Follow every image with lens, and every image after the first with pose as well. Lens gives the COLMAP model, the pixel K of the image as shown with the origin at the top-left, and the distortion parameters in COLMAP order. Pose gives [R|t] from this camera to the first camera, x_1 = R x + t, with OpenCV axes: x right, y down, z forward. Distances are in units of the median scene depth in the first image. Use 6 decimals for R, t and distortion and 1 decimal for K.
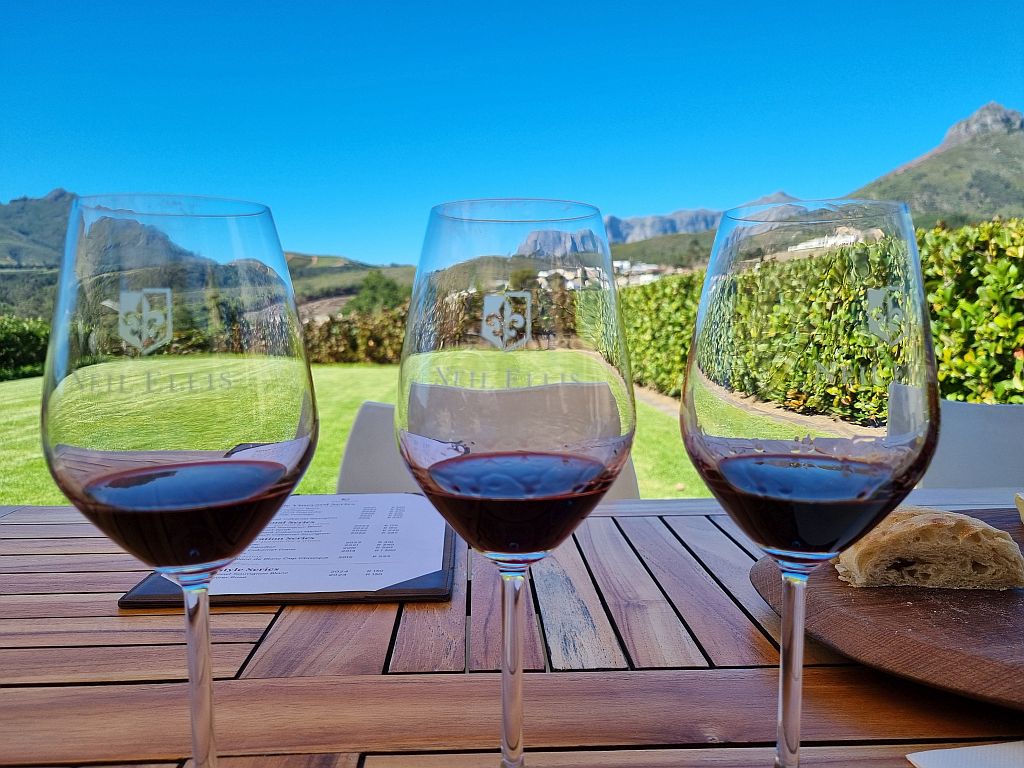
lens RADIAL K [[786.7, 0, 513.2], [0, 786.7, 378.7], [0, 0, 1]] dist [0.021635, -0.005242]
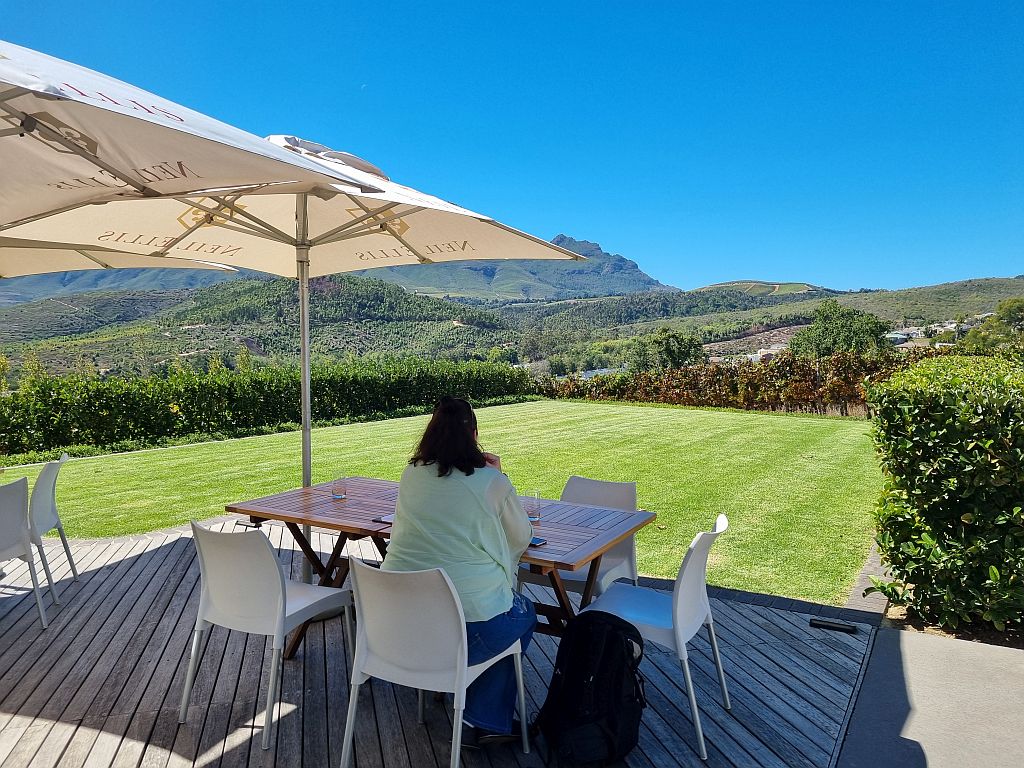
lens RADIAL K [[786.7, 0, 513.6], [0, 786.7, 384.5], [0, 0, 1]] dist [0.021635, -0.005242]
pose [[0.836811, 0.044826, -0.545653, 0.758320], [-0.056822, 0.998371, -0.005124, -0.122850], [0.544535, 0.035293, 0.837995, -0.743220]]
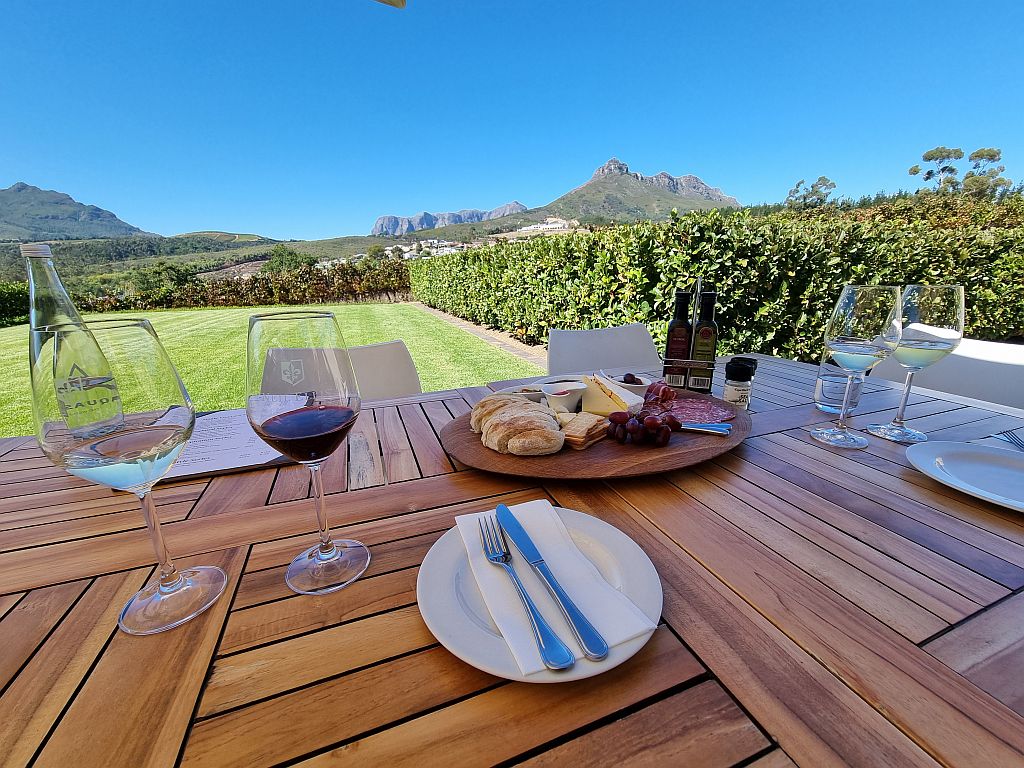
lens RADIAL K [[420.8, 0, 508.8], [0, 420.8, 382.3], [0, 0, 1]] dist [0.000193, -0.000678]
pose [[0.954214, -0.089840, 0.285315, 0.023201], [0.037156, 0.982043, 0.184963, -0.019272], [-0.296809, -0.165893, 0.940417, -0.029577]]
